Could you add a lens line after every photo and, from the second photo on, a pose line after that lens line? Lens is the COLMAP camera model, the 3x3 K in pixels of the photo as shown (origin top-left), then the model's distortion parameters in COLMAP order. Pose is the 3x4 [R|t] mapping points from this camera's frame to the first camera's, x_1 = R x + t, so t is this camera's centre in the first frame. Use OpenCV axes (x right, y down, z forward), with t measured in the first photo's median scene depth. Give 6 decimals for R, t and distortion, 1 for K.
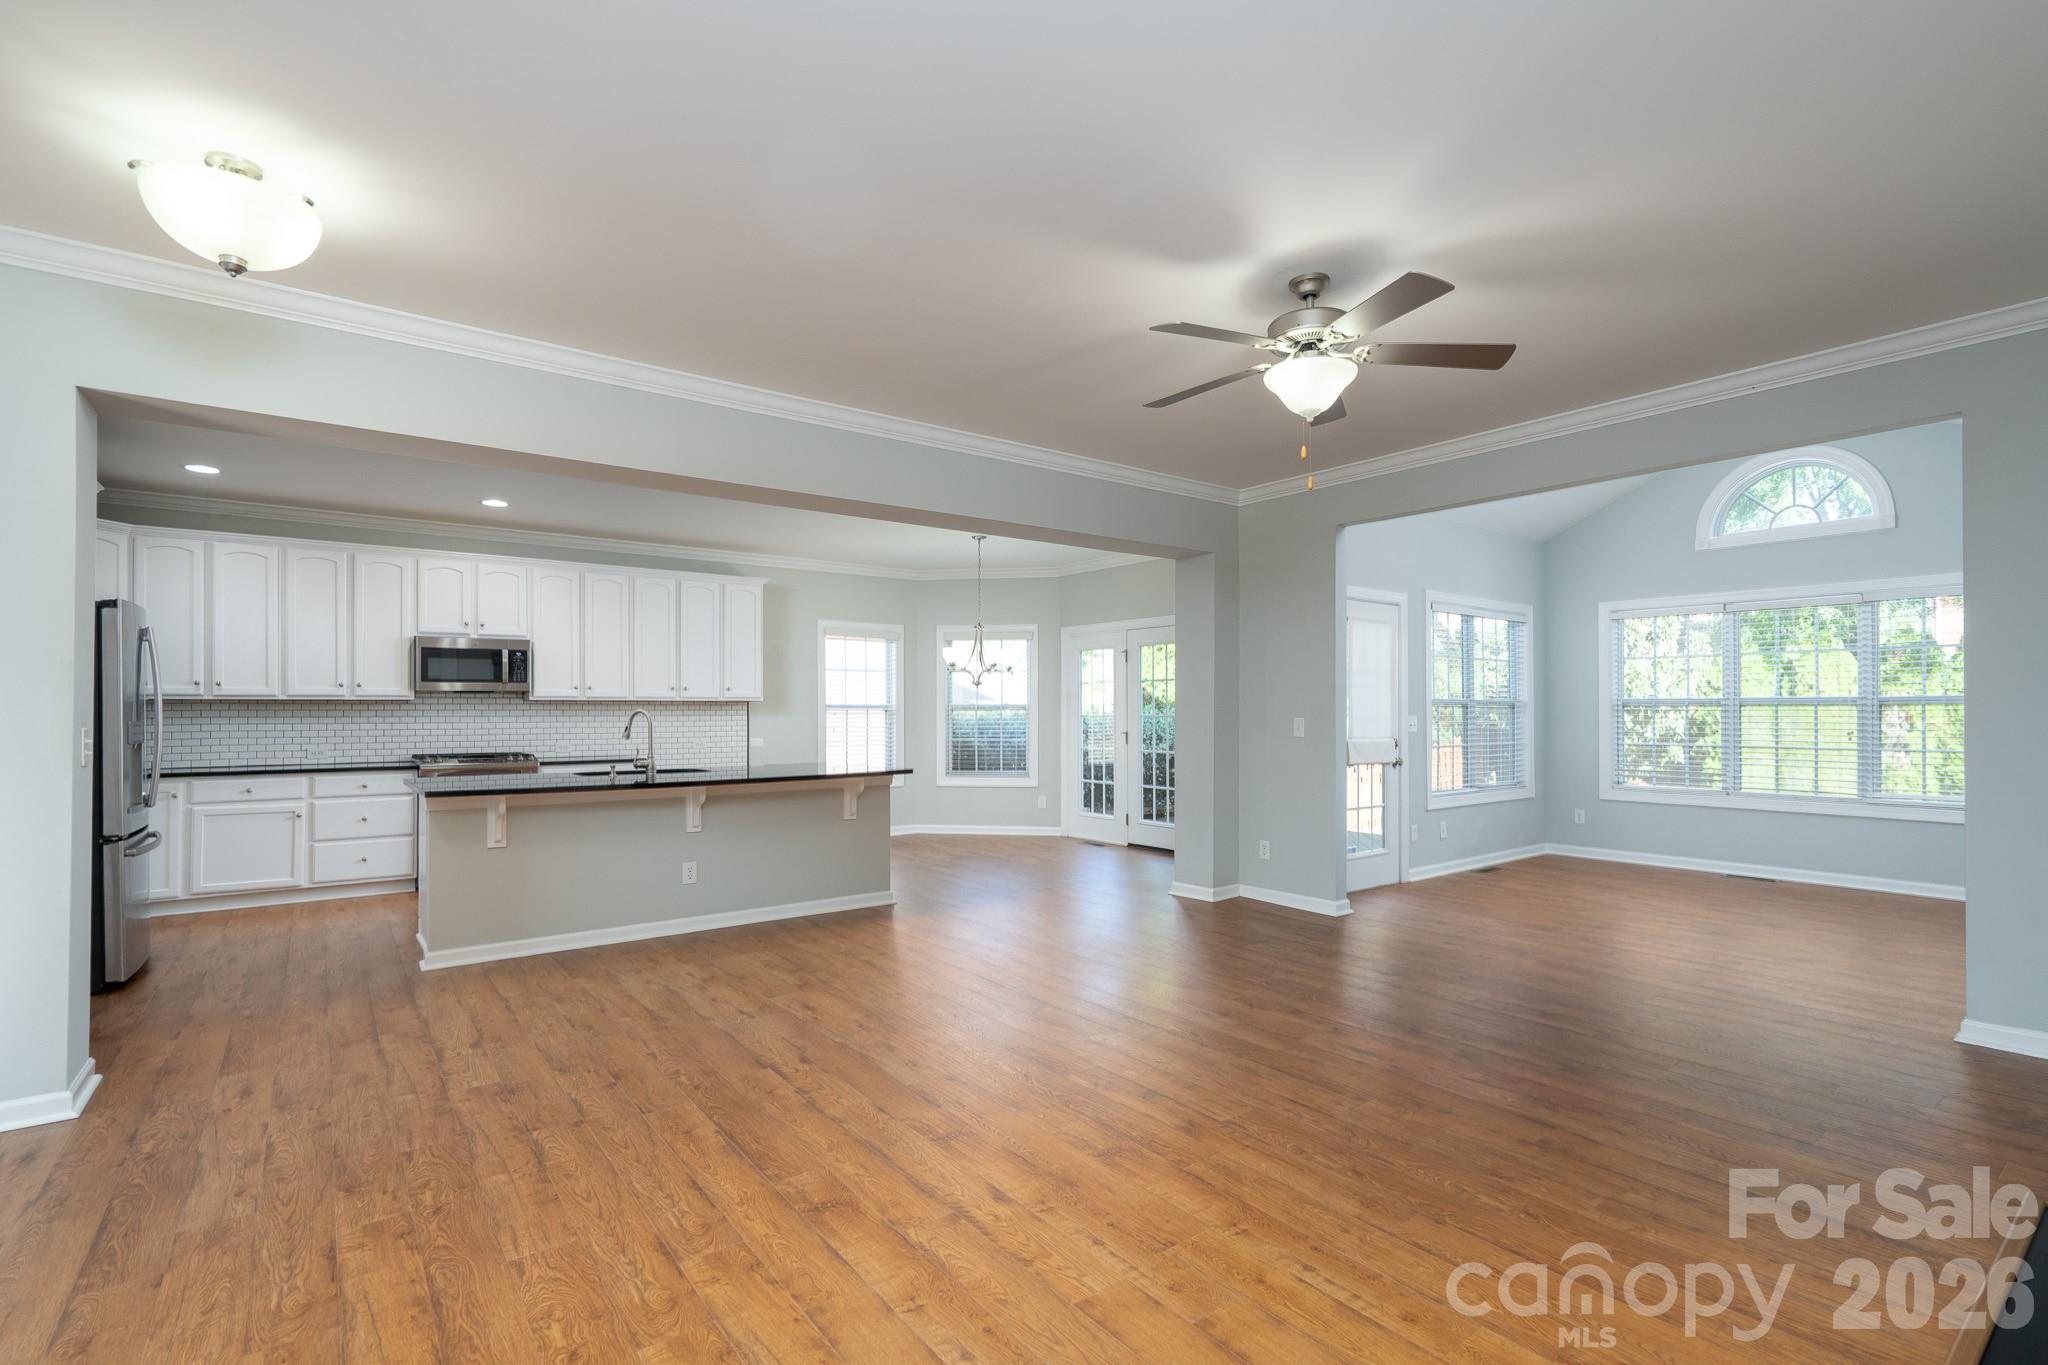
lens RADIAL K [[953.6, 0, 1026.0], [0, 953.6, 689.3], [0, 0, 1]] dist [-0.003211, -0.000022]
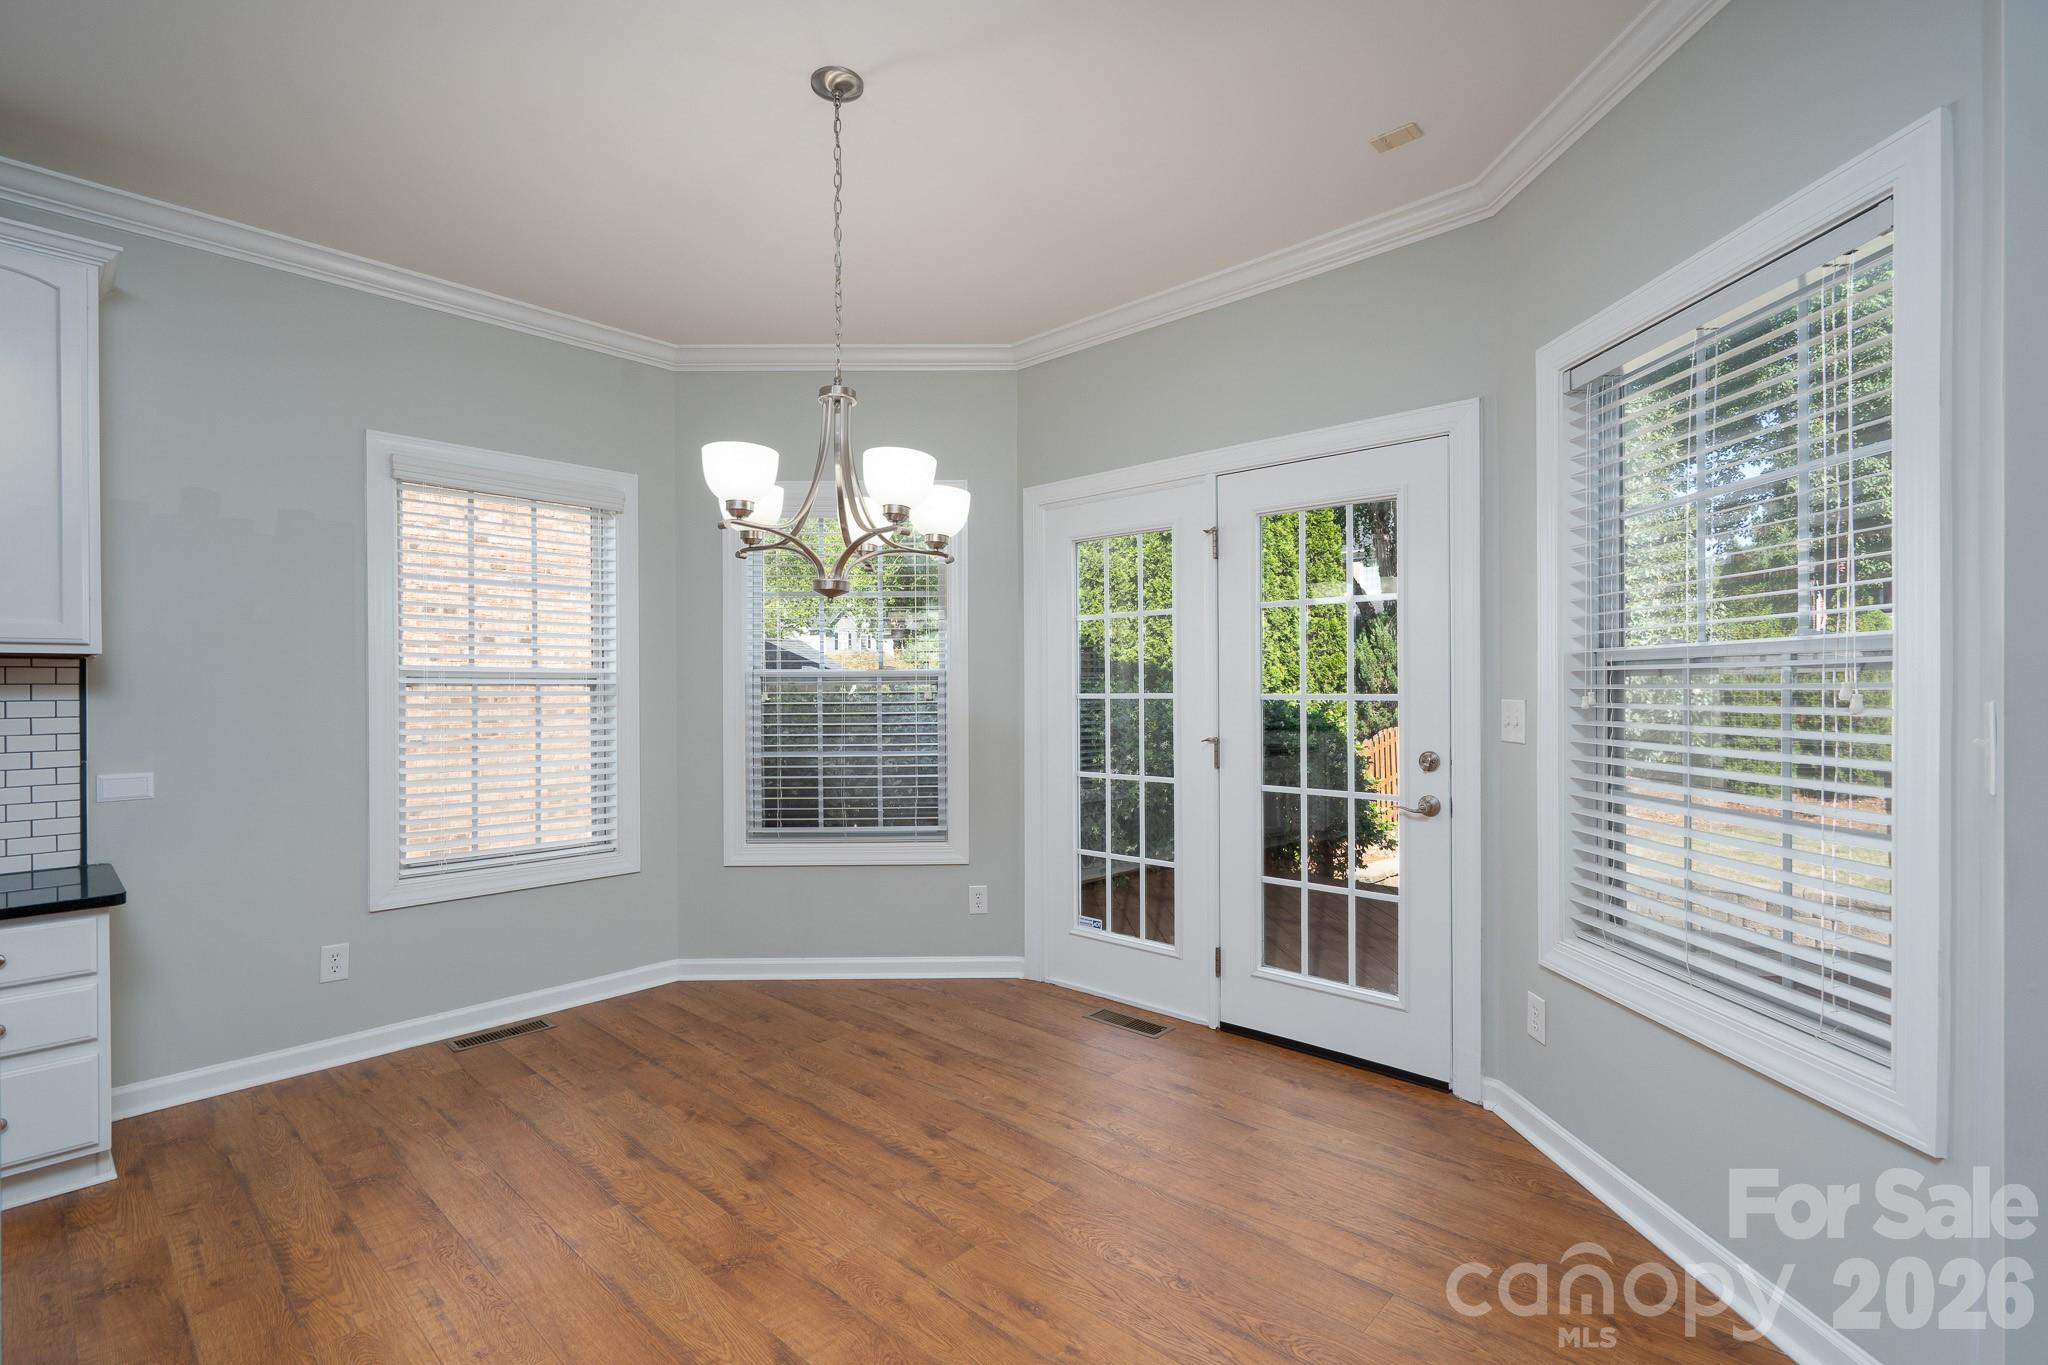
lens RADIAL K [[953.6, 0, 1026.0], [0, 953.6, 689.3], [0, 0, 1]] dist [-0.003211, -0.000022]
pose [[0.985764, -0.002784, 0.168109, -0.041979], [-0.000985, 0.999750, 0.022334, 0.017589], [-0.168130, -0.022182, 0.985515, 0.712929]]
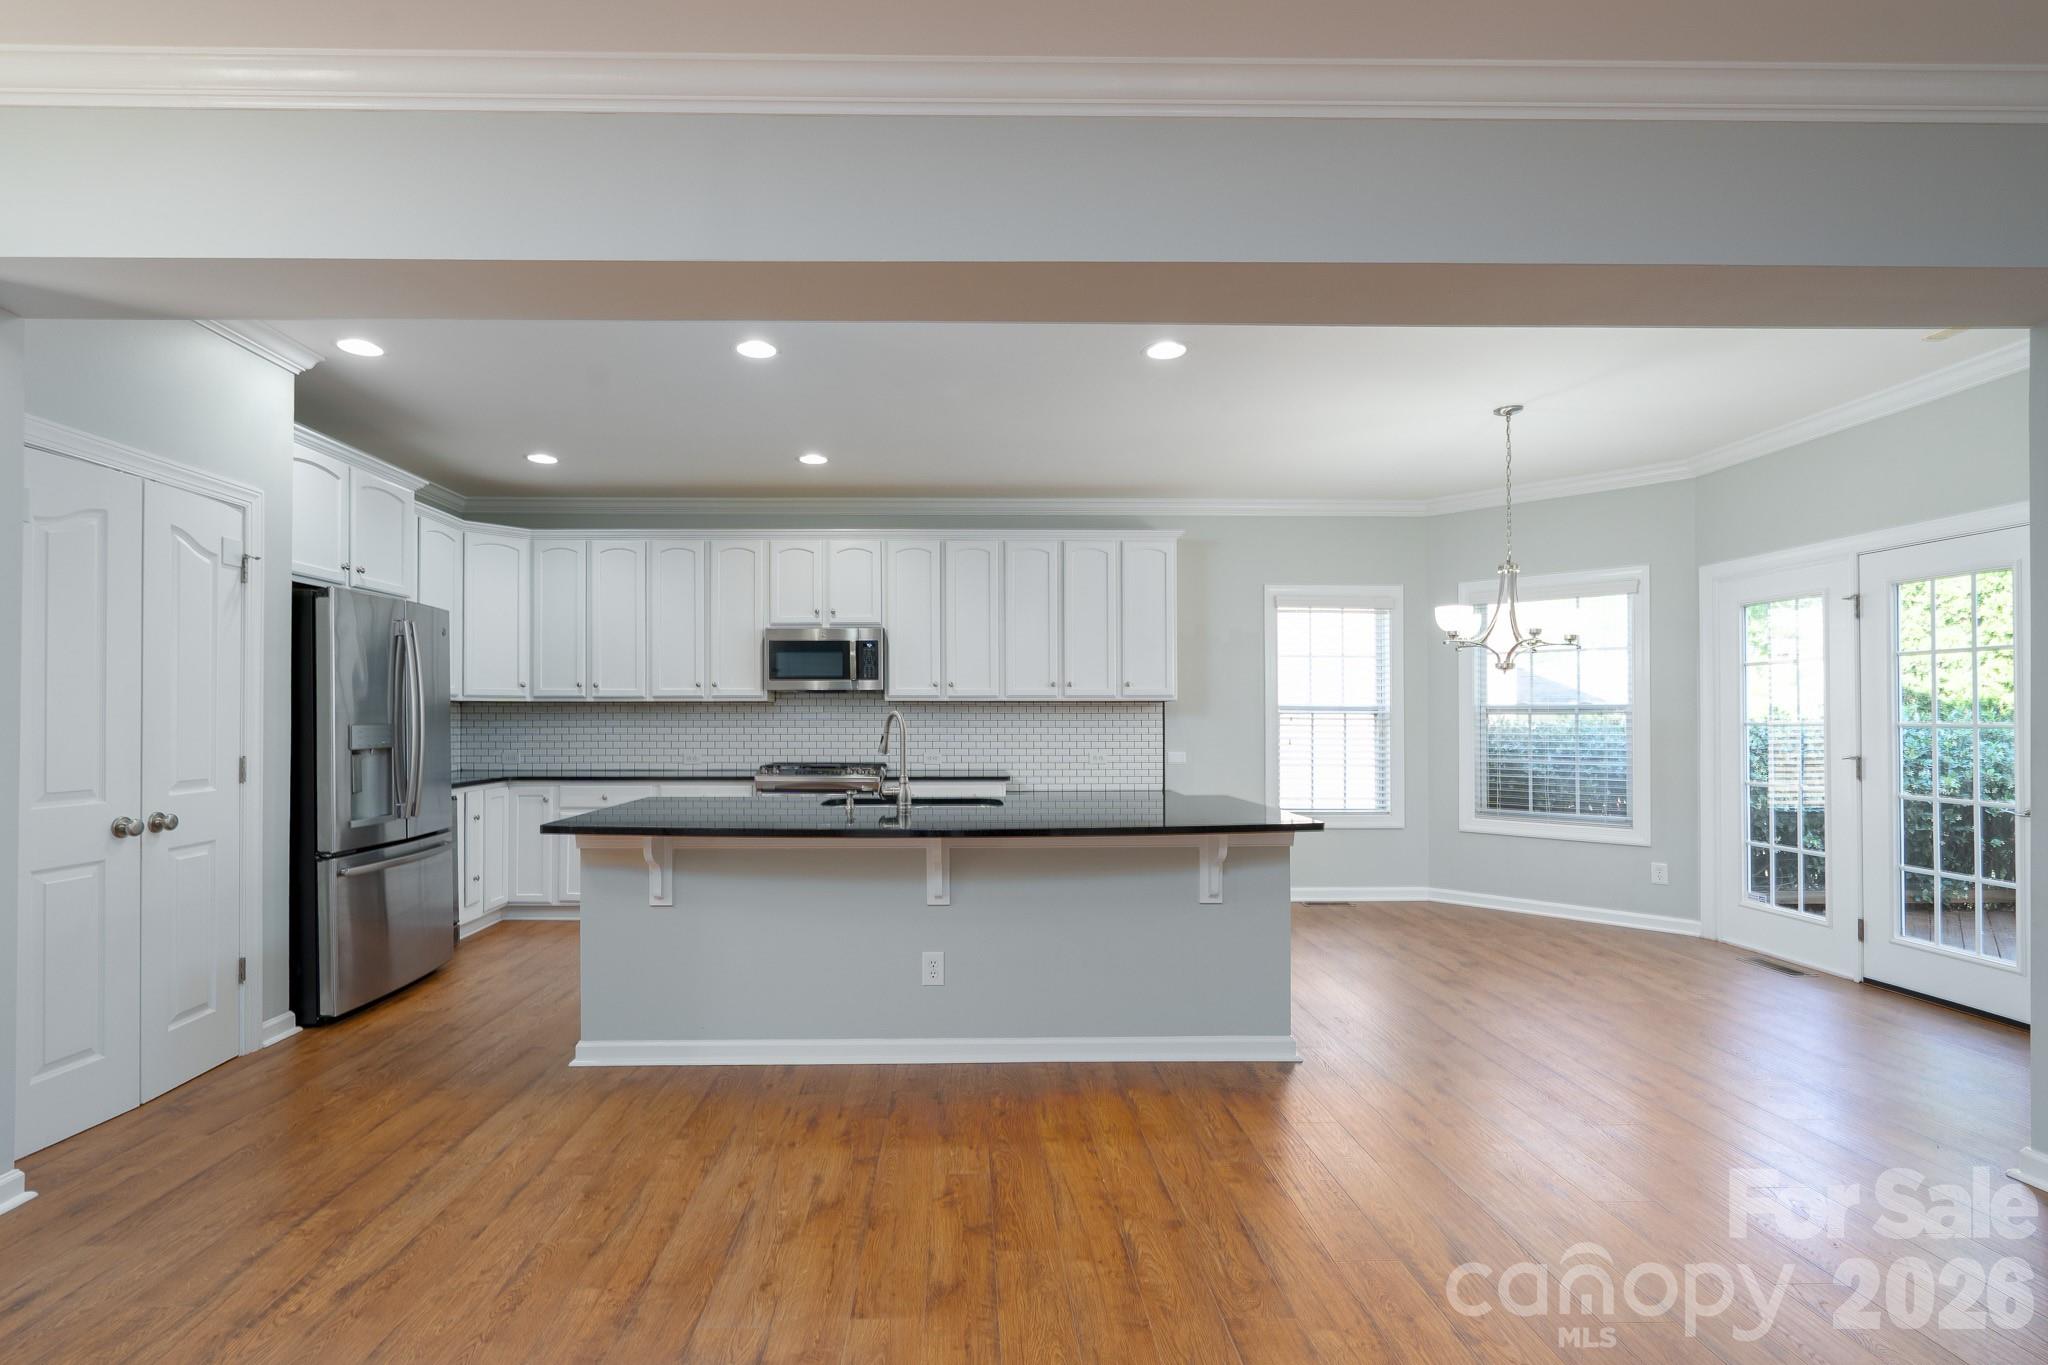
lens RADIAL K [[952.7, 0, 976.4], [0, 952.7, 710.9], [0, 0, 1]] dist [-0.000407, 0.000642]
pose [[0.804558, -0.000785, -0.593874, 0.032956], [0.011091, 0.999845, 0.013704, 0.009219], [0.593771, -0.017612, 0.804441, 0.359283]]
